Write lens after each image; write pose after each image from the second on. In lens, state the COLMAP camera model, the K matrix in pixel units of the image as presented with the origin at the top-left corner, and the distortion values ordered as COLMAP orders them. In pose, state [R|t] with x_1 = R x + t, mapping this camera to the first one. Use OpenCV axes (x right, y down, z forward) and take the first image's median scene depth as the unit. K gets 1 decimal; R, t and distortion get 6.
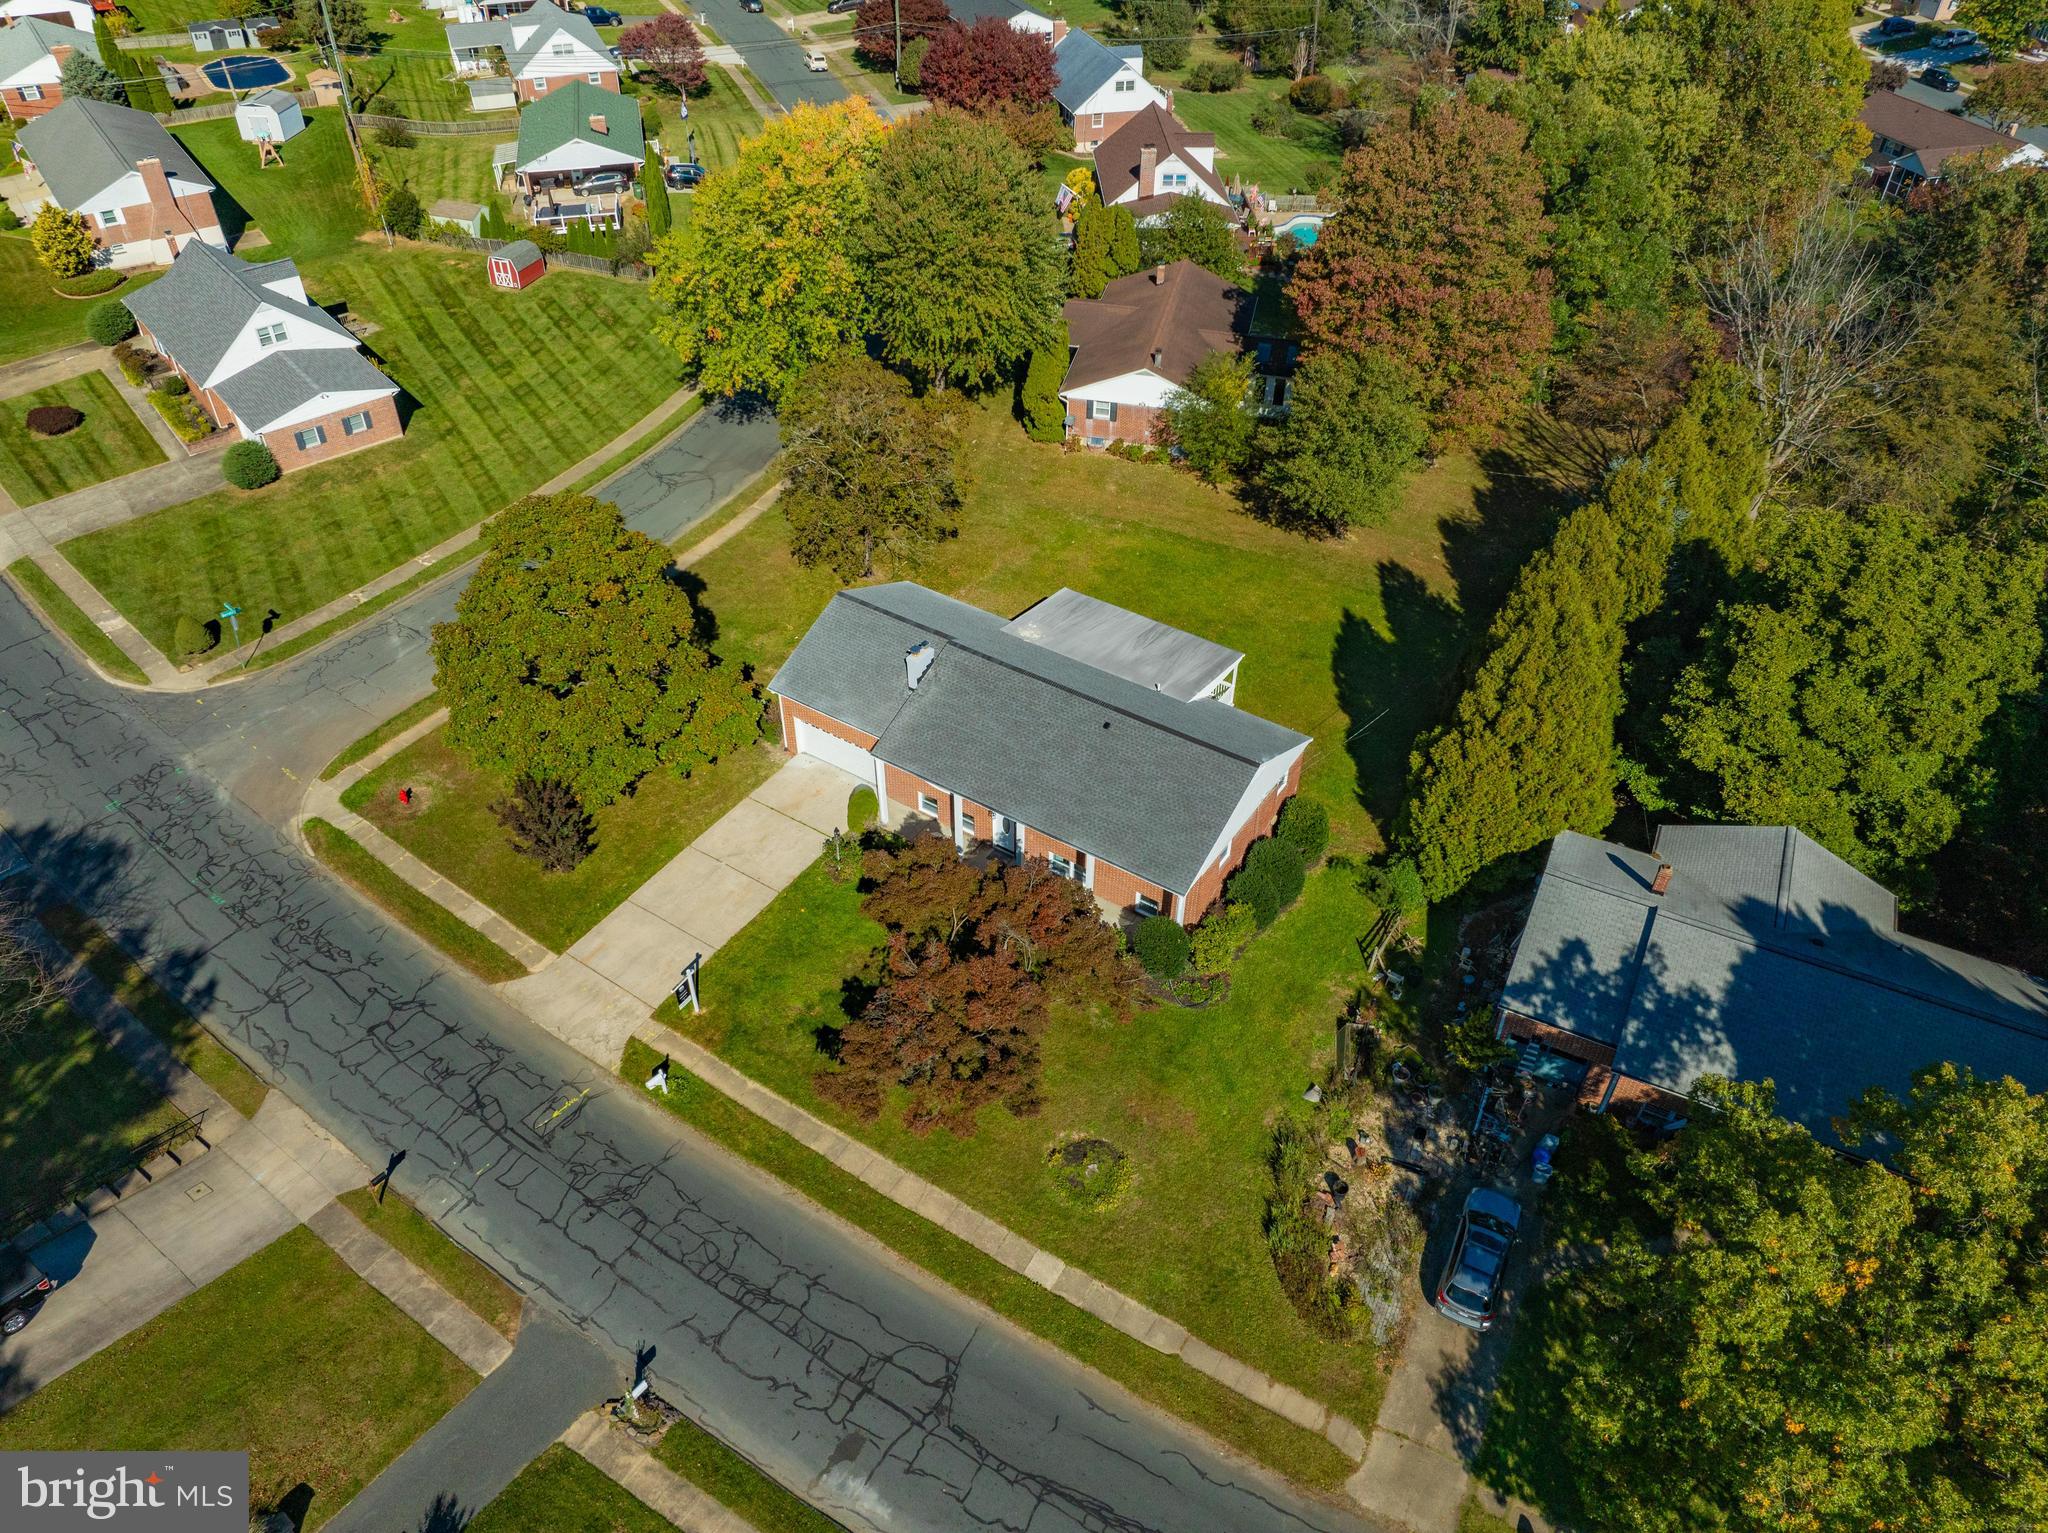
lens RADIAL K [[1425.4, 0, 1024.0], [0, 1425.4, 766.5], [0, 0, 1]] dist [-0.044742, 0.003981]
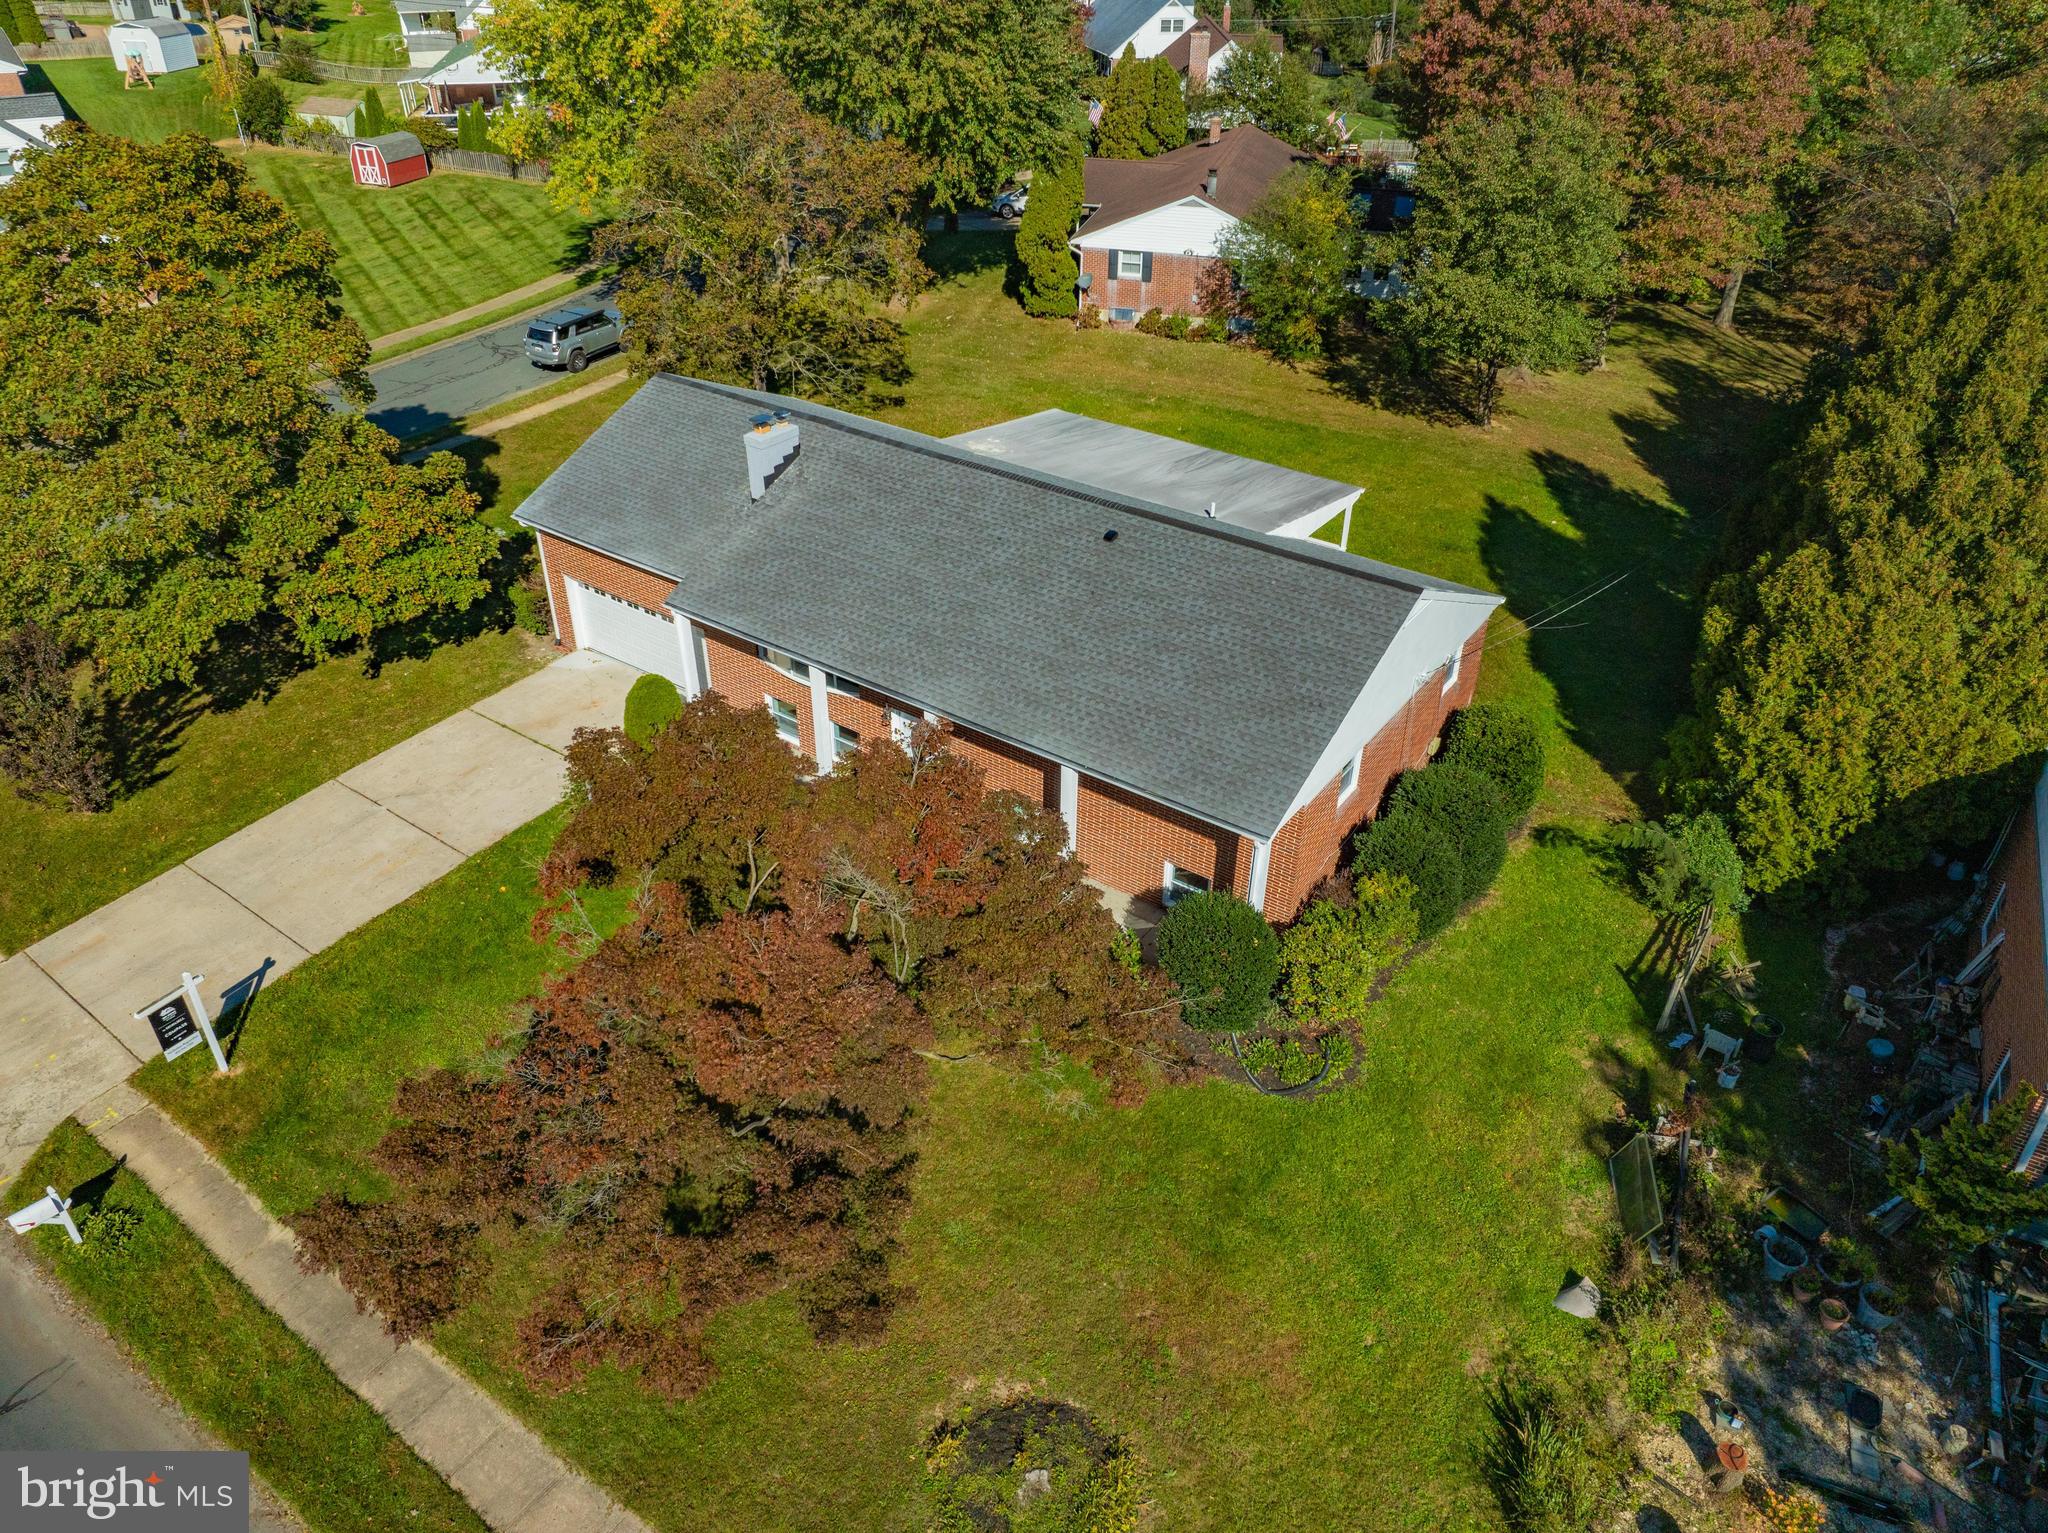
lens RADIAL K [[1425.4, 0, 1024.0], [0, 1425.4, 766.5], [0, 0, 1]] dist [-0.044742, 0.003981]
pose [[0.999257, 0.019289, -0.033364, 0.047126], [-0.023091, 0.992791, -0.117616, 0.117141], [0.030855, 0.118299, 0.992498, 0.518614]]
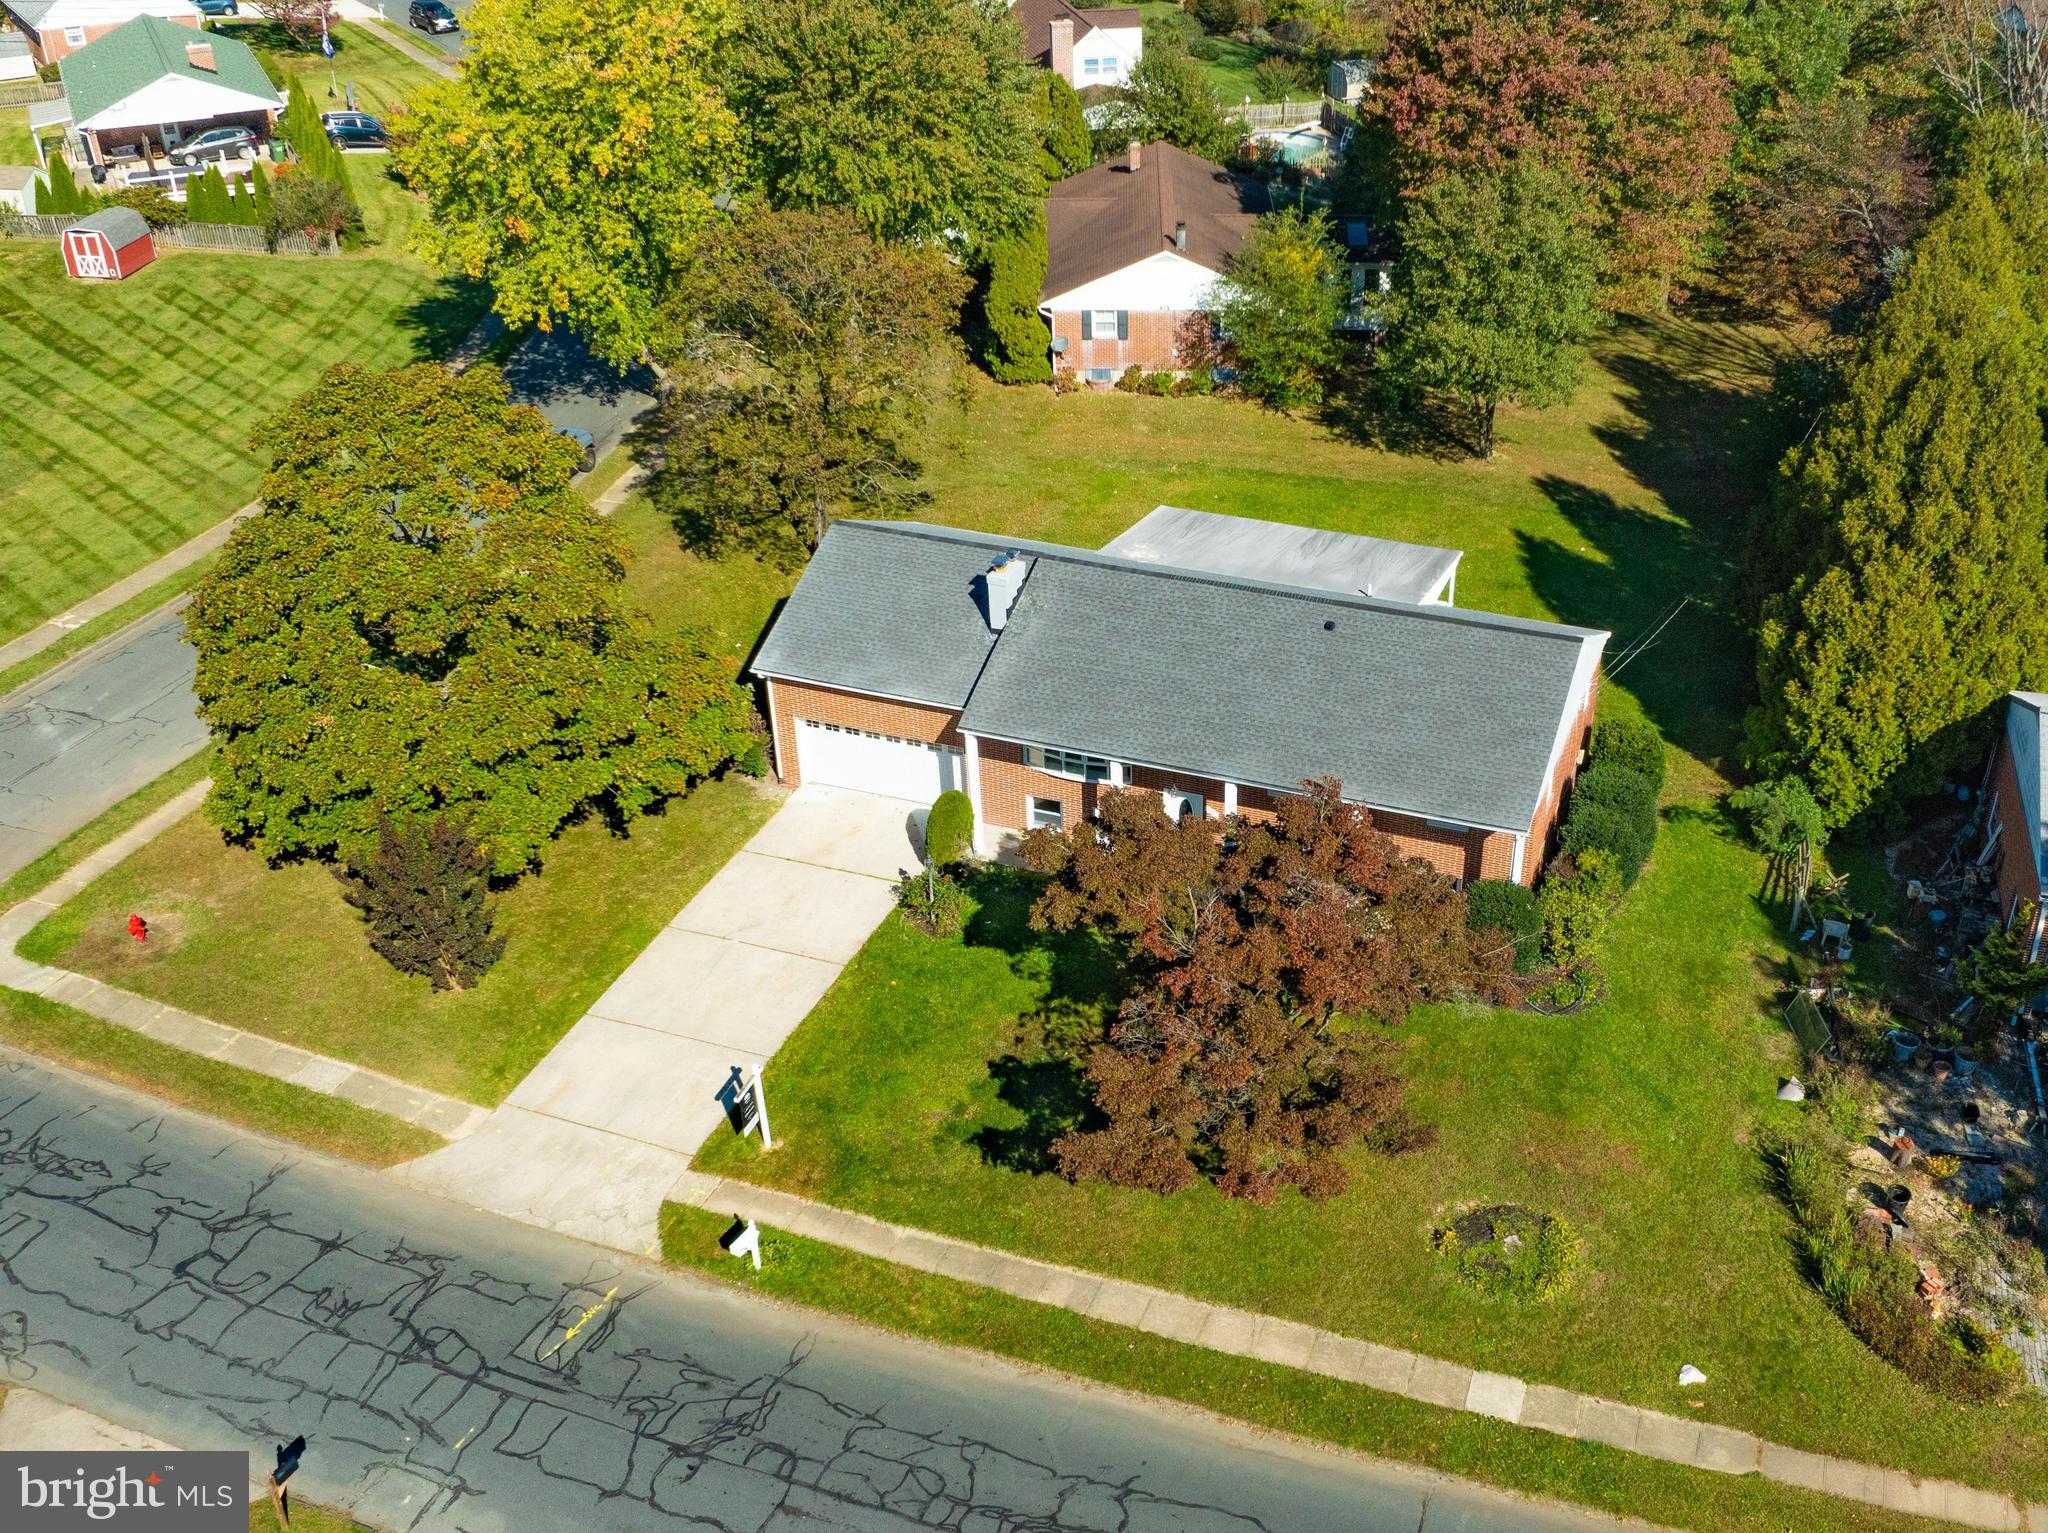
lens RADIAL K [[2044.8, 0, 1181.2], [0, 2044.8, 901.1], [0, 0, 1]] dist [-0.036248, -0.019528]
pose [[0.970698, -0.136555, 0.197731, -0.211324], [0.157613, 0.982927, -0.094931, 0.174808], [-0.181391, 0.123314, 0.975649, 0.135767]]
